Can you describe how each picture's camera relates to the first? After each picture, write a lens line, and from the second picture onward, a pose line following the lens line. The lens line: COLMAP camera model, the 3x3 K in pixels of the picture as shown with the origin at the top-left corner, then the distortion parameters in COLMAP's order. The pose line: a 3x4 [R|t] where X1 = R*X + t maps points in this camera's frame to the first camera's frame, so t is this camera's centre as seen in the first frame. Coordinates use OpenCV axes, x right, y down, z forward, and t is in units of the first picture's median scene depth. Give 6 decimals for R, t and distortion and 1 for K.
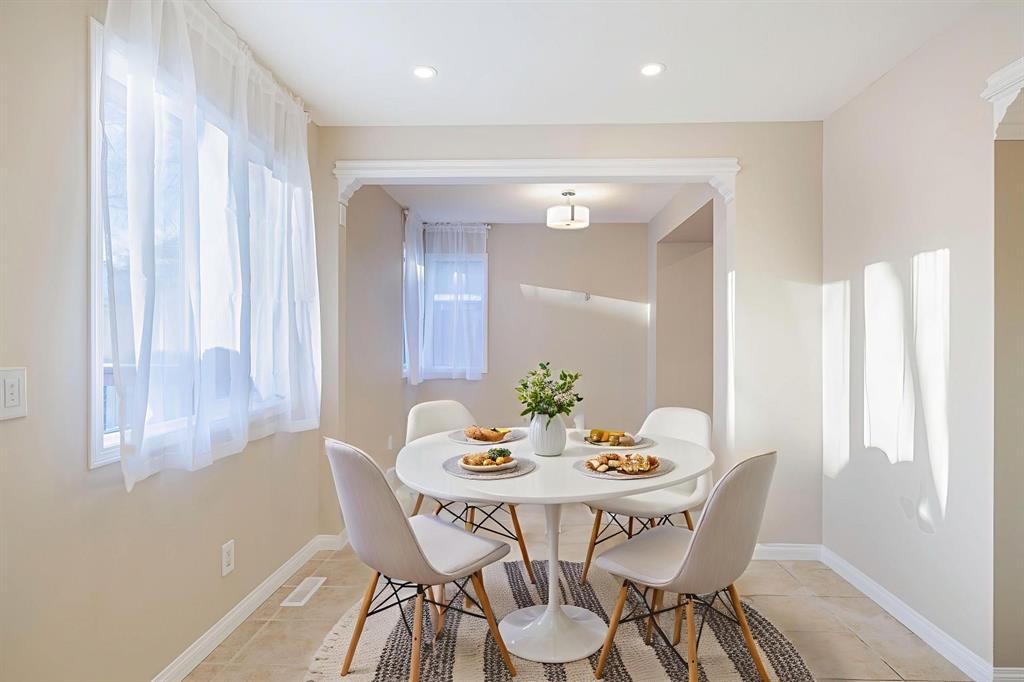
lens RADIAL K [[523.3, 0, 509.6], [0, 523.3, 346.1], [0, 0, 1]] dist [0.003036, 0.000350]
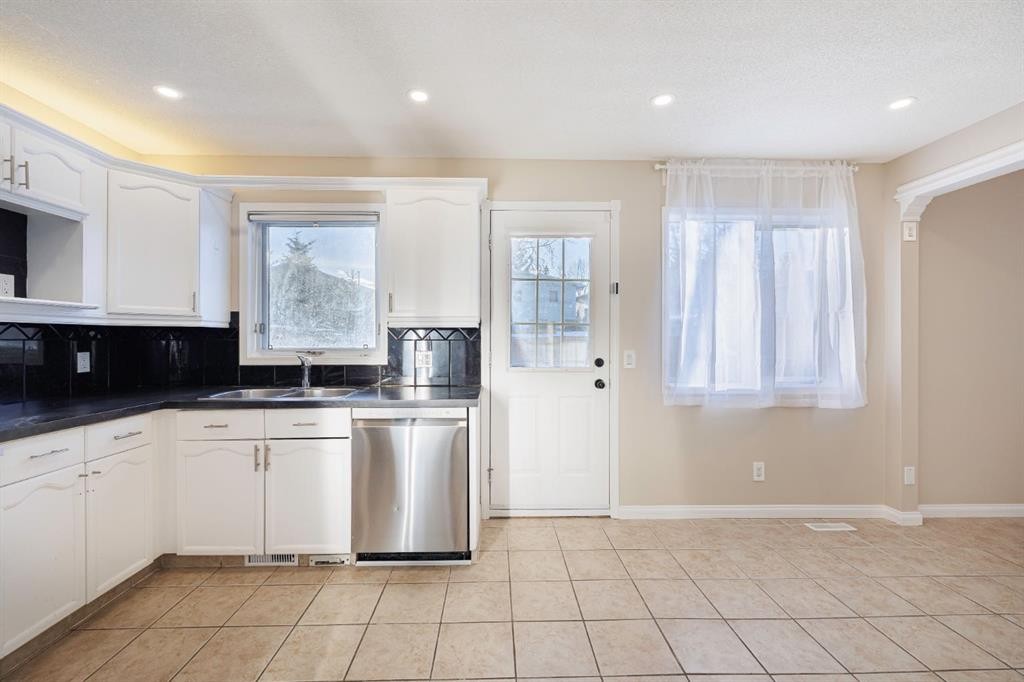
lens RADIAL K [[427.1, 0, 508.3], [0, 427.1, 334.8], [0, 0, 1]] dist [0.001103, -0.000431]
pose [[0.067487, -0.009900, -0.997671, 0.679226], [-0.013058, 0.999856, -0.010805, -0.005305], [0.997635, 0.013757, 0.067349, 0.093904]]
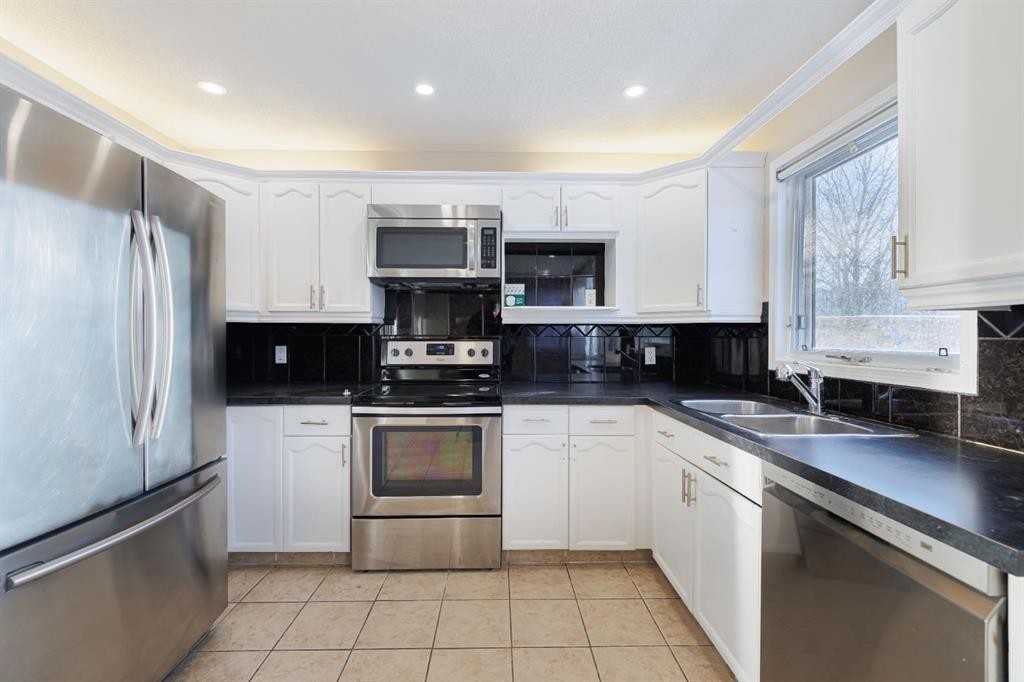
lens RADIAL K [[427.1, 0, 510.3], [0, 427.1, 337.2], [0, 0, 1]] dist [0.001103, -0.000431]
pose [[-0.997848, 0.001792, -0.065541, 0.076387], [0.000740, 0.999871, 0.016058, -0.009716], [0.065561, 0.015975, -0.997721, 0.321854]]
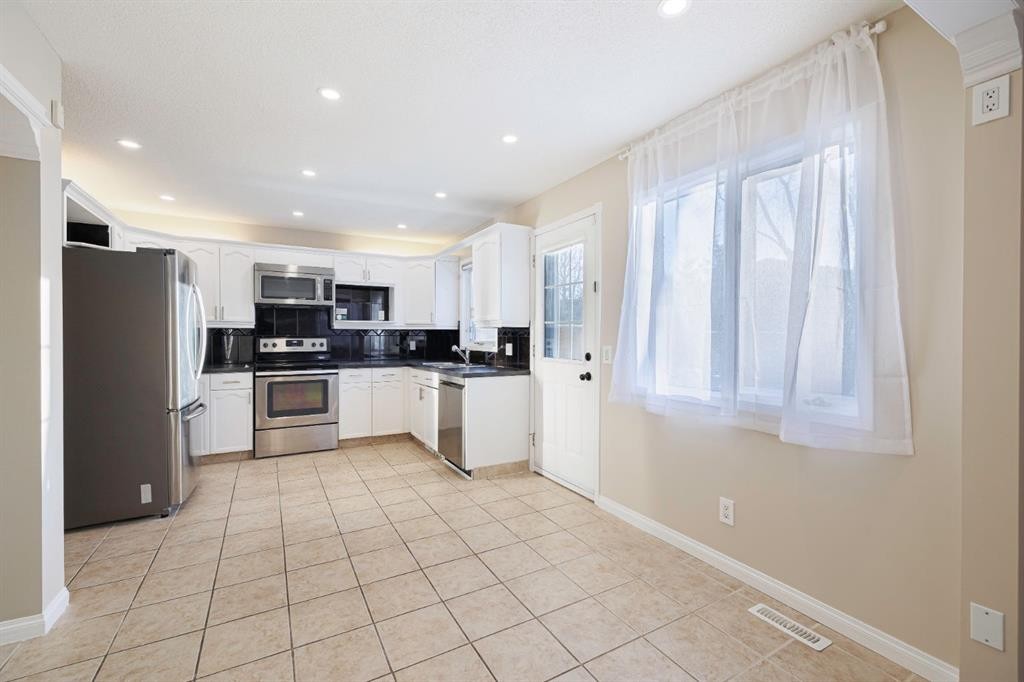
lens RADIAL K [[427.1, 0, 509.4], [0, 427.1, 332.5], [0, 0, 1]] dist [0.001103, -0.000431]
pose [[-0.847199, -0.003042, -0.531267, 0.393431], [-0.005290, 0.999982, 0.002710, -0.020258], [0.531250, 0.005107, -0.847200, 1.399435]]
